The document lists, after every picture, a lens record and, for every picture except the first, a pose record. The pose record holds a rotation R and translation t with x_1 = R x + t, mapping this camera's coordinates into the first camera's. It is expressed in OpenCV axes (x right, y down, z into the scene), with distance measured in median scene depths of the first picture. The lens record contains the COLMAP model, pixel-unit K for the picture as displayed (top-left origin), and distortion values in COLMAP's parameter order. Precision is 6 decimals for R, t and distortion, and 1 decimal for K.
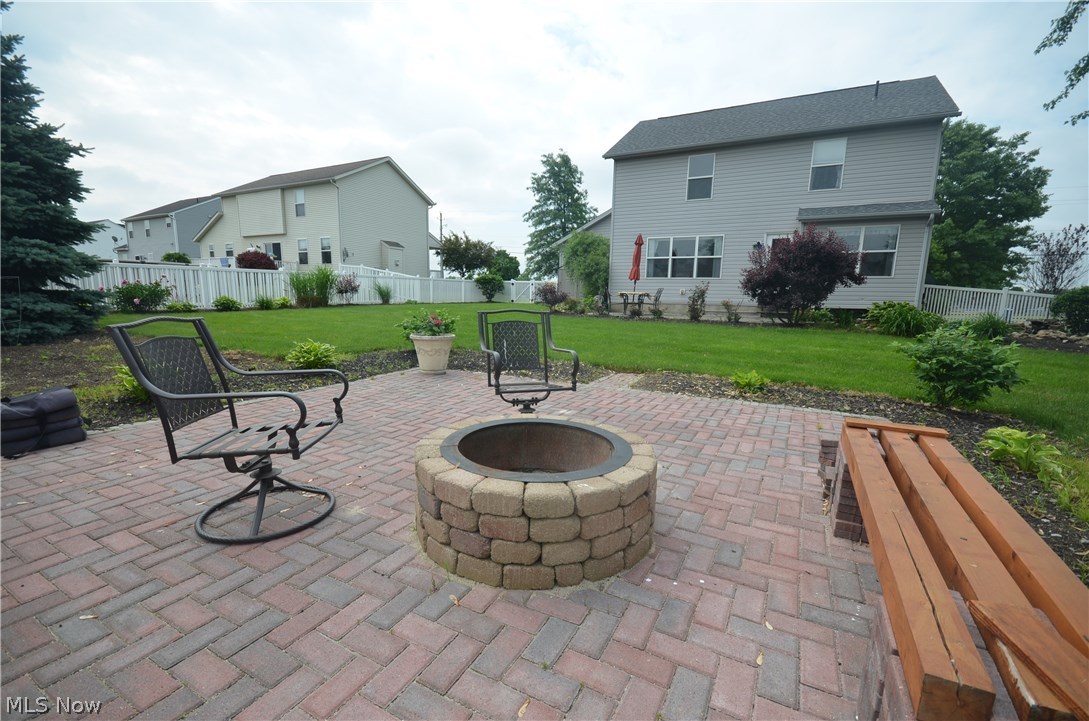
lens RADIAL K [[479.3, 0, 542.3], [0, 479.3, 377.9], [0, 0, 1]] dist [0.022980, -0.017521]
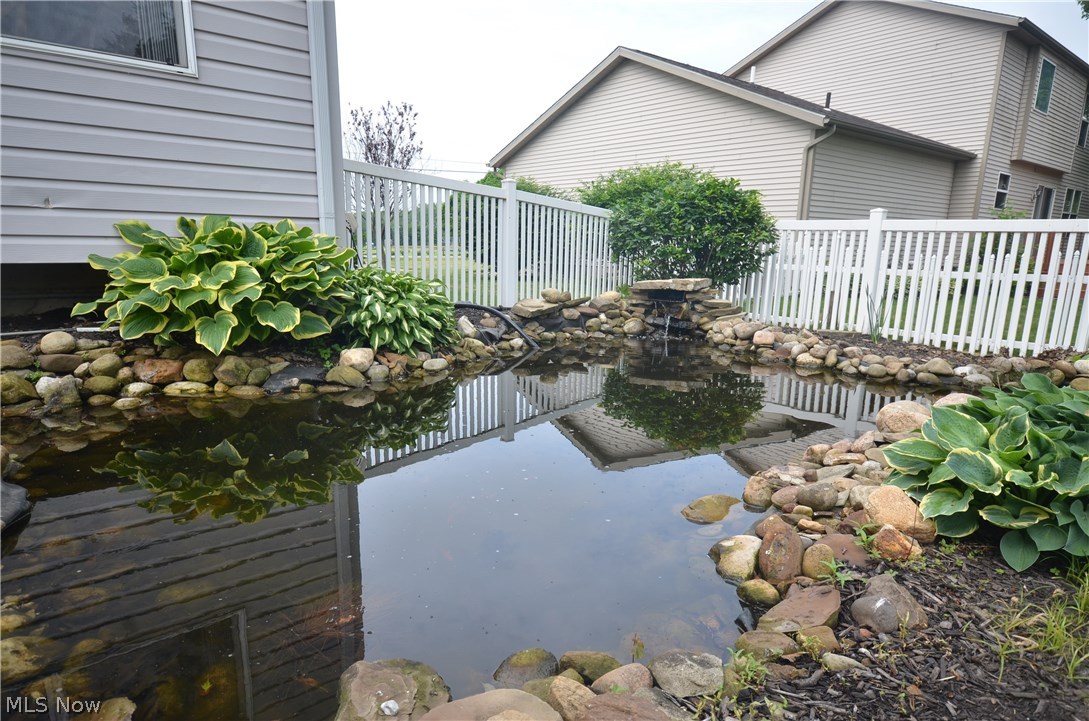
lens RADIAL K [[656.1, 0, 540.6], [0, 656.1, 388.2], [0, 0, 1]] dist [0.000710, -0.000306]
pose [[0.382219, -0.215859, 0.898506, 0.453900], [0.145830, 0.974240, 0.172019, -0.102700], [-0.912493, 0.065280, 0.403851, 0.673497]]
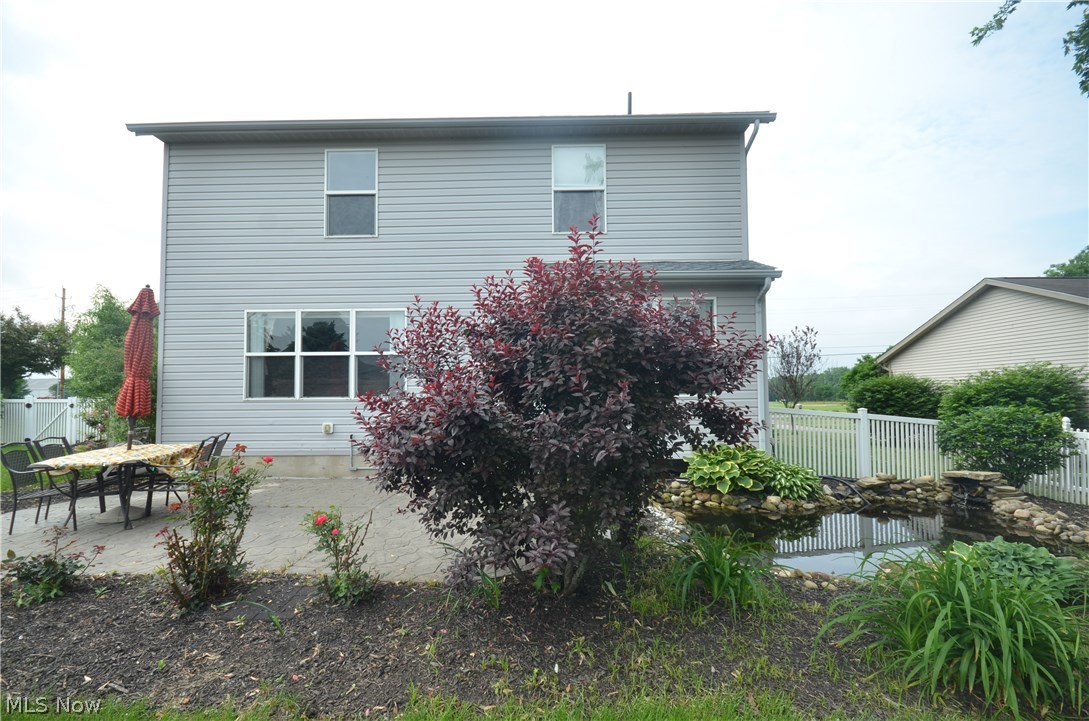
lens RADIAL K [[479.3, 0, 542.3], [0, 479.3, 377.9], [0, 0, 1]] dist [0.022980, -0.017521]
pose [[0.893060, -0.009652, 0.449835, 0.279547], [0.100603, 0.978742, -0.178727, -0.130368], [-0.438547, 0.204869, 0.875046, 0.531169]]
